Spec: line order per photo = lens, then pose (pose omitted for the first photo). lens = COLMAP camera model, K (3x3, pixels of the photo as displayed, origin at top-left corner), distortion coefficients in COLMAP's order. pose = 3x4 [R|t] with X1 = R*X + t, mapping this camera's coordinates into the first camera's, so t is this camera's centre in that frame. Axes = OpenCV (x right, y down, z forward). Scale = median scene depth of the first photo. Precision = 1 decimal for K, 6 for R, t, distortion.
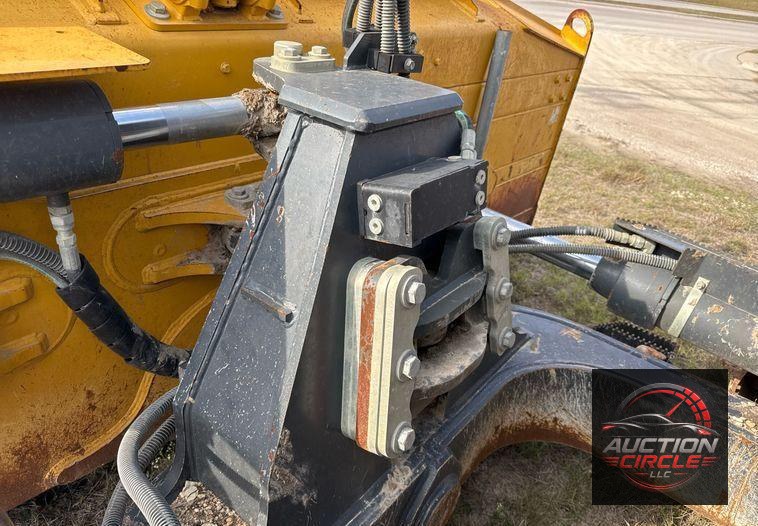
lens RADIAL K [[537.3, 0, 370.5], [0, 537.3, 276.5], [0, 0, 1]] dist [0.068185, -0.088174]
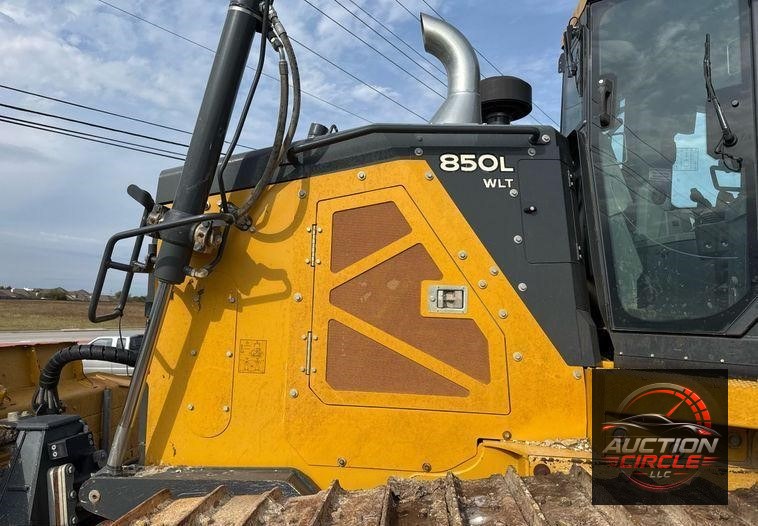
lens RADIAL K [[528.2, 0, 377.0], [0, 528.2, 285.4], [0, 0, 1]] dist [0.065305, -0.078758]
pose [[0.814646, -0.084898, 0.573711, -0.113622], [0.379371, 0.826238, -0.416423, 0.748049], [-0.438668, 0.556886, 0.705300, -1.793826]]
